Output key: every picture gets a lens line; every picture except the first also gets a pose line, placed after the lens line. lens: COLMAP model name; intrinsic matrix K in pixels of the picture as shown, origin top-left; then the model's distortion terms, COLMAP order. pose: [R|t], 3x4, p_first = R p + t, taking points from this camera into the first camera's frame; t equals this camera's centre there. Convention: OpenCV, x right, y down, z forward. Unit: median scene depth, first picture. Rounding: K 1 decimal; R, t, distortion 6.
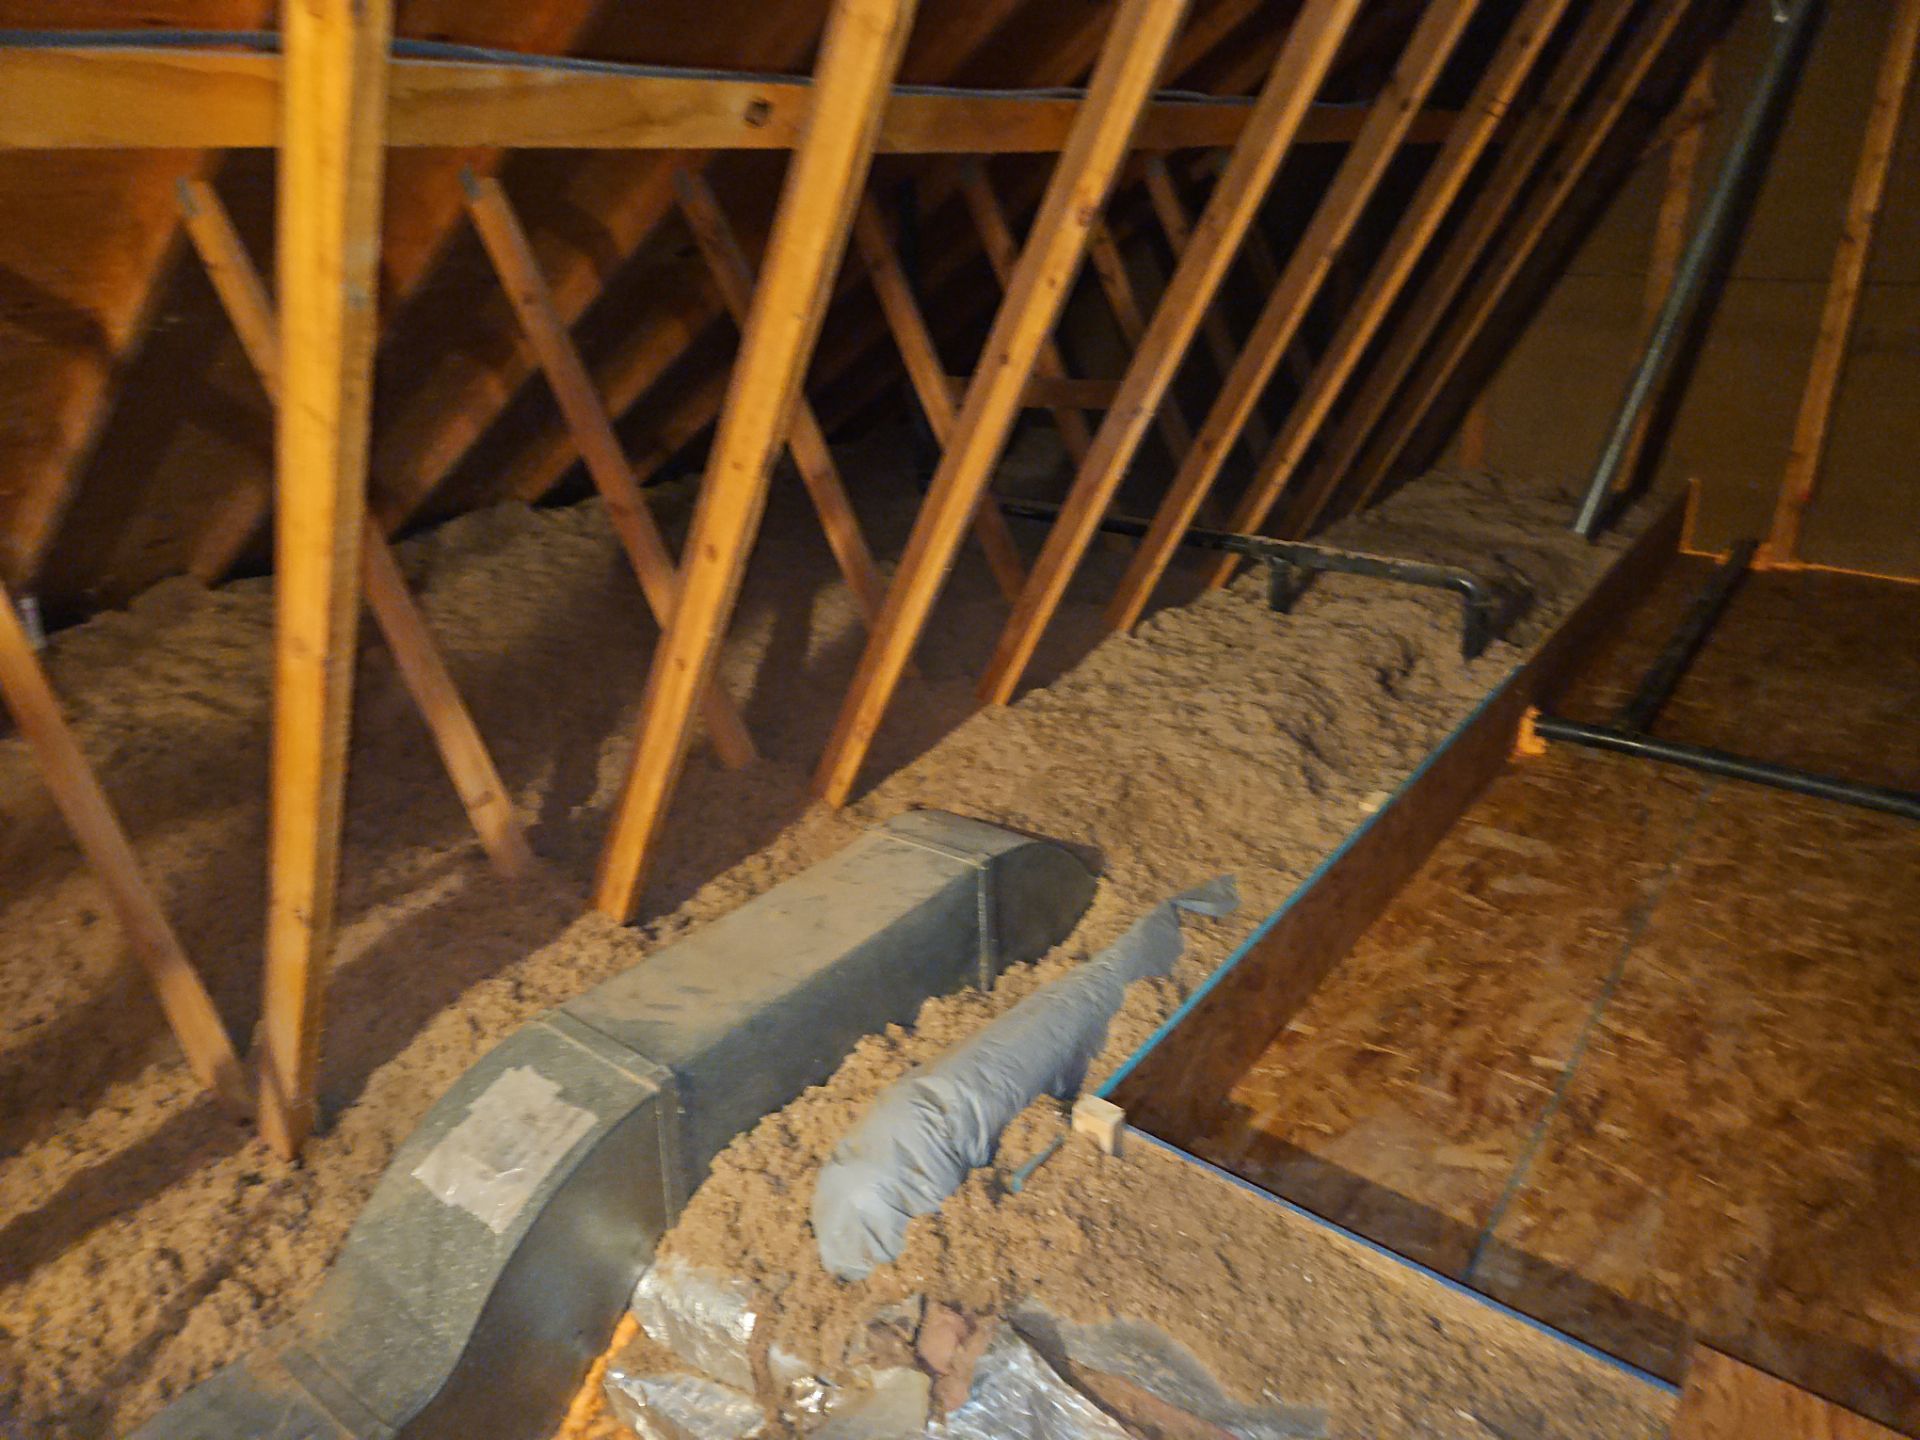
lens RADIAL K [[1272.8, 0, 947.8], [0, 1272.8, 754.7], [0, 0, 1]] dist [0.057252, -0.044313]
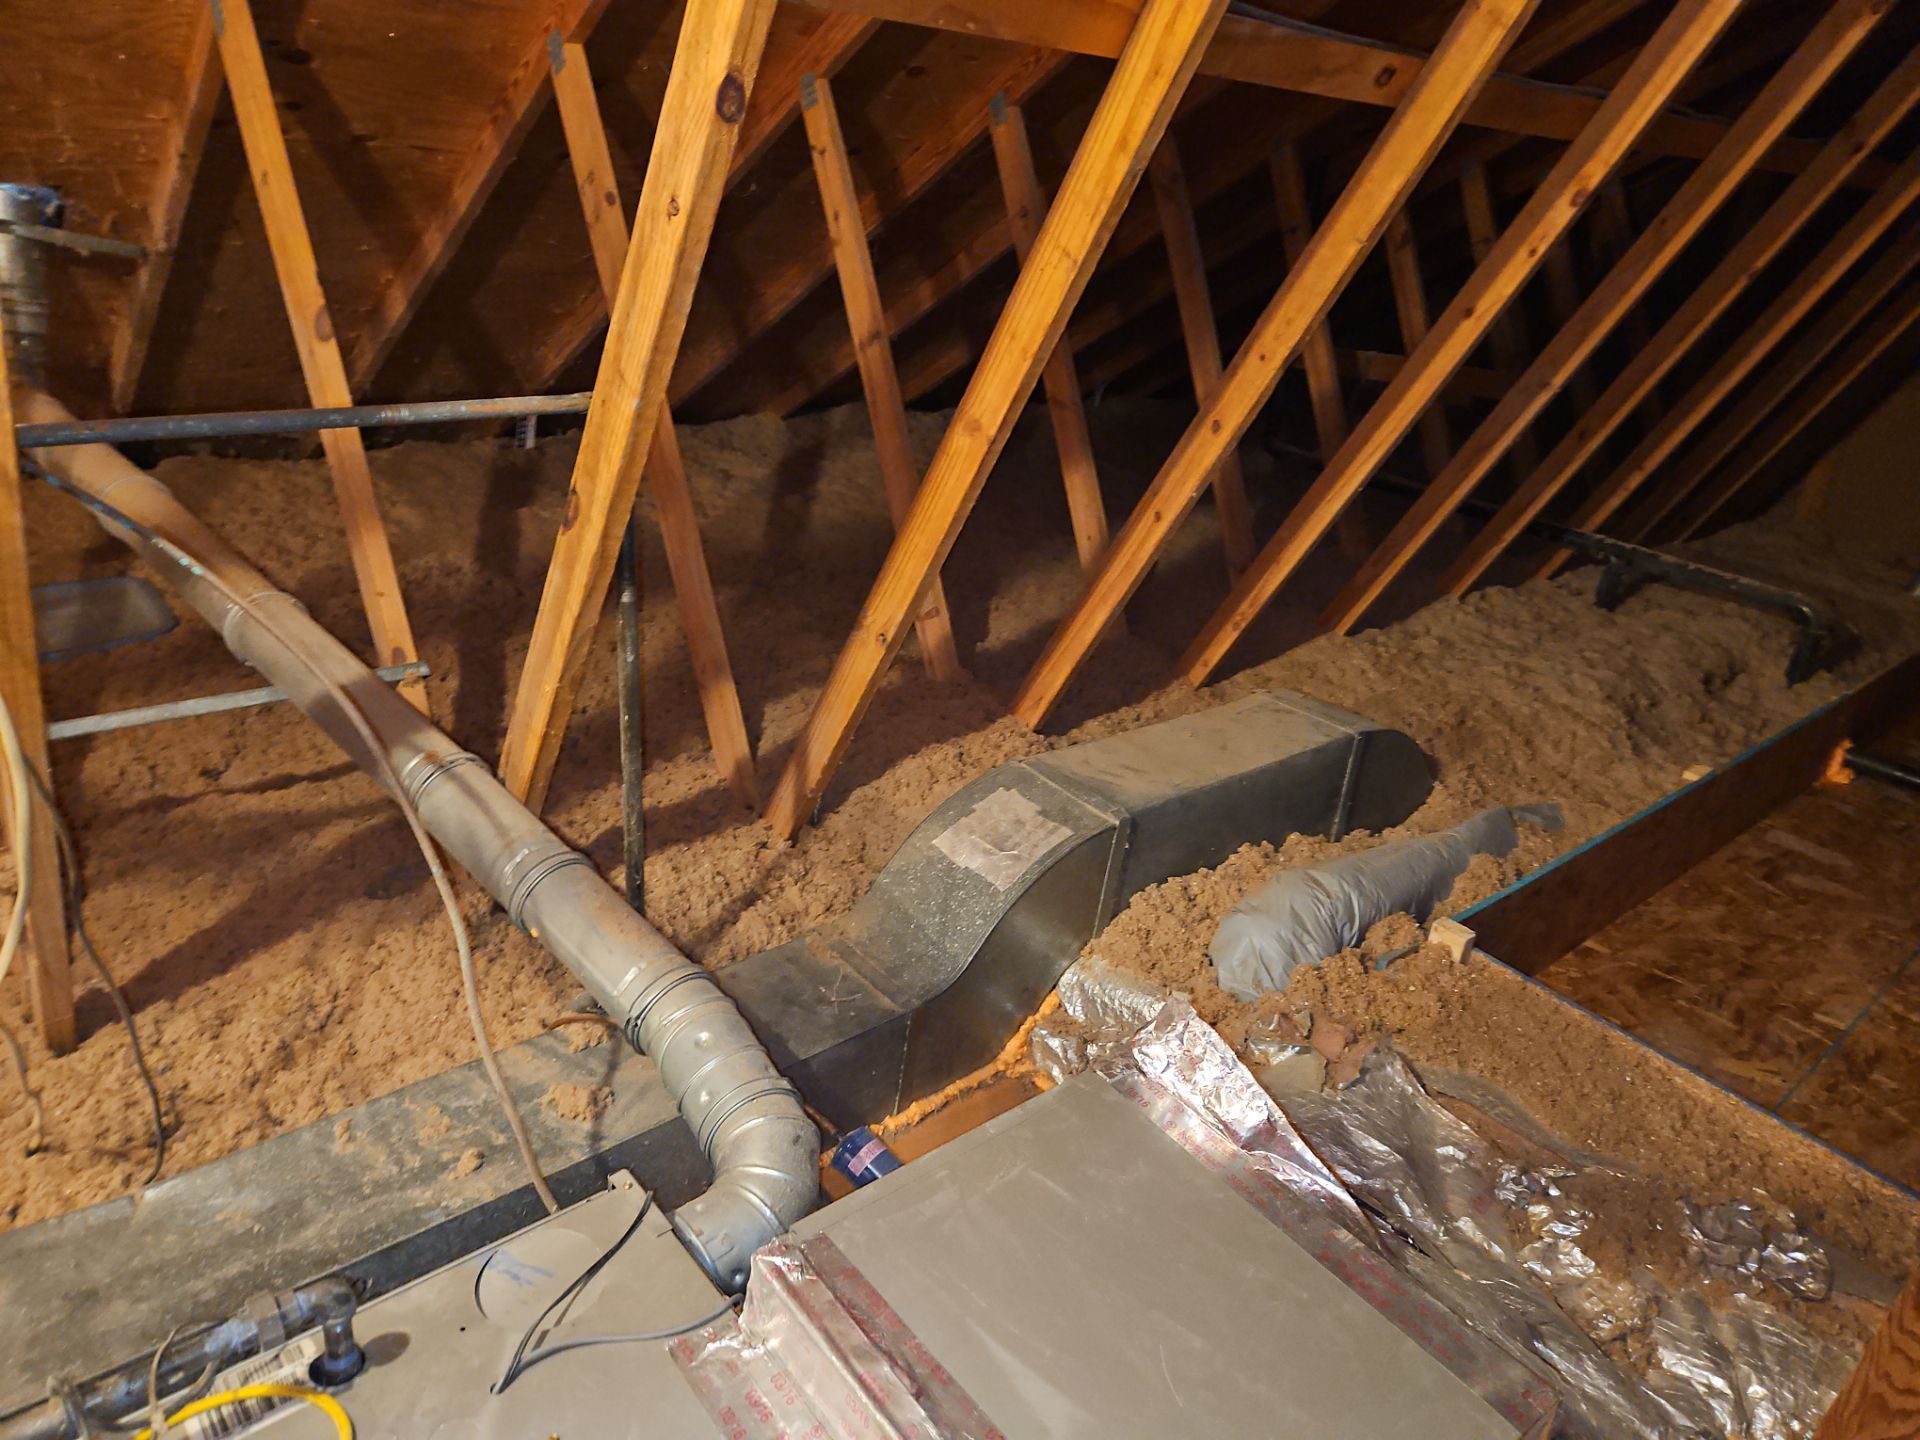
lens RADIAL K [[1272.8, 0, 939.5], [0, 1272.8, 742.8], [0, 0, 1]] dist [0.057252, -0.044313]
pose [[0.970291, 0.198927, -0.137707, -0.179946], [-0.197987, 0.979988, 0.020634, 0.143125], [0.139056, 0.007243, 0.990258, -0.221971]]
